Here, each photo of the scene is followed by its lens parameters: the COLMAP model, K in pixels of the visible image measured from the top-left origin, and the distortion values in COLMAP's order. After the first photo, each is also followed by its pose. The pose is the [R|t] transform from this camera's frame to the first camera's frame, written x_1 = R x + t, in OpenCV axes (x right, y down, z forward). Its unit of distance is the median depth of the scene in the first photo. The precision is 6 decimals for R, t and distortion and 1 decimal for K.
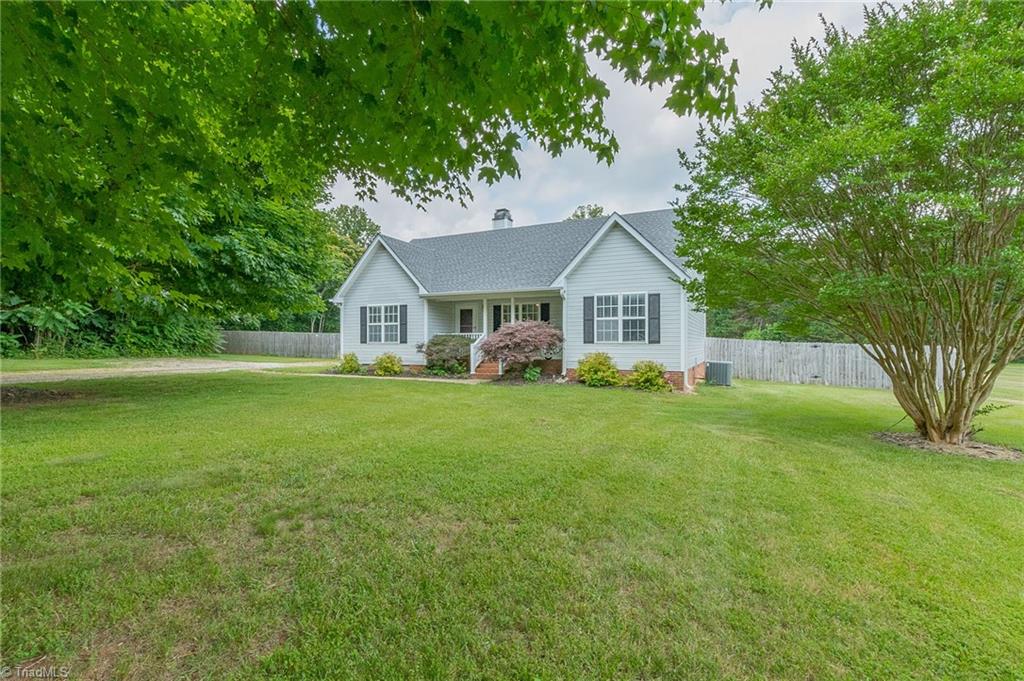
lens RADIAL K [[462.3, 0, 505.0], [0, 462.3, 337.6], [0, 0, 1]] dist [0.000023, -0.000149]
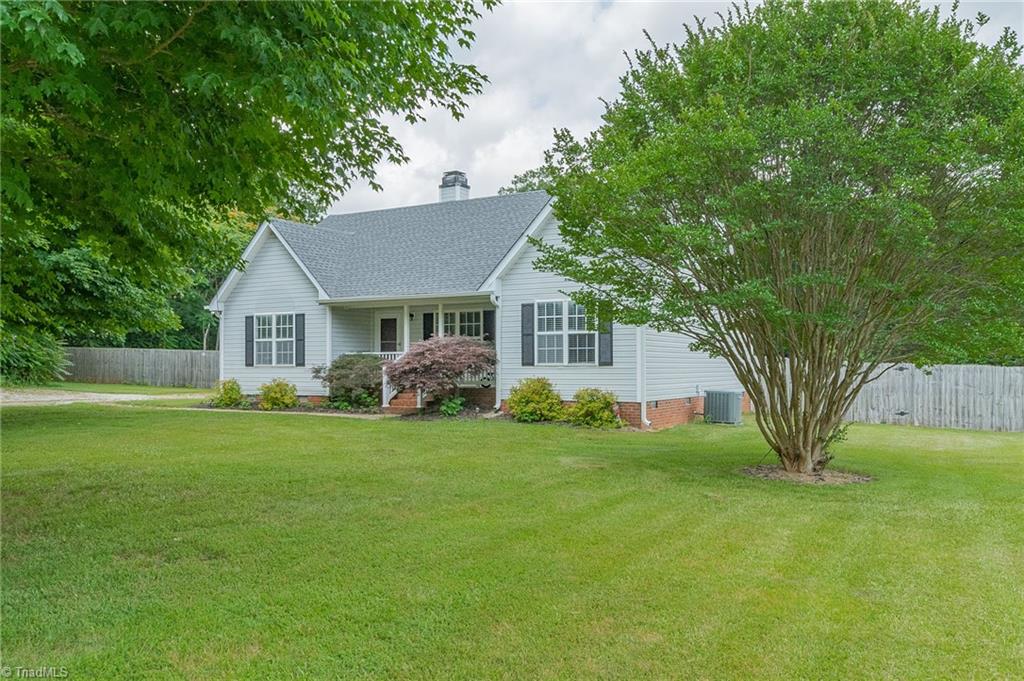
lens RADIAL K [[842.5, 0, 512.0], [0, 842.5, 340.5], [0, 0, 1]] dist [-0.013967, -0.009188]
pose [[0.997725, -0.004680, -0.067249, 0.213171], [0.003546, 0.999850, -0.016974, -0.004783], [0.067318, 0.016697, 0.997592, -0.320057]]
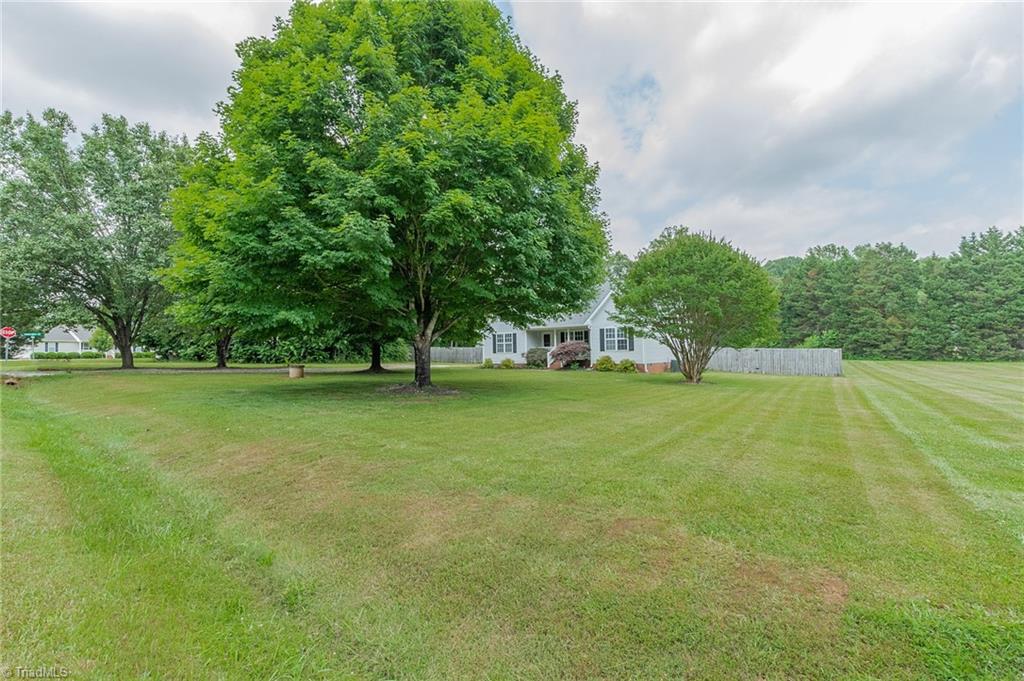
lens RADIAL K [[456.3, 0, 509.2], [0, 456.3, 337.8], [0, 0, 1]] dist [0.002239, 0.000251]
pose [[0.974317, -0.024545, -0.223838, 0.200917], [0.019979, 0.999544, -0.022644, -0.008320], [0.224292, 0.017591, 0.974363, -0.937465]]
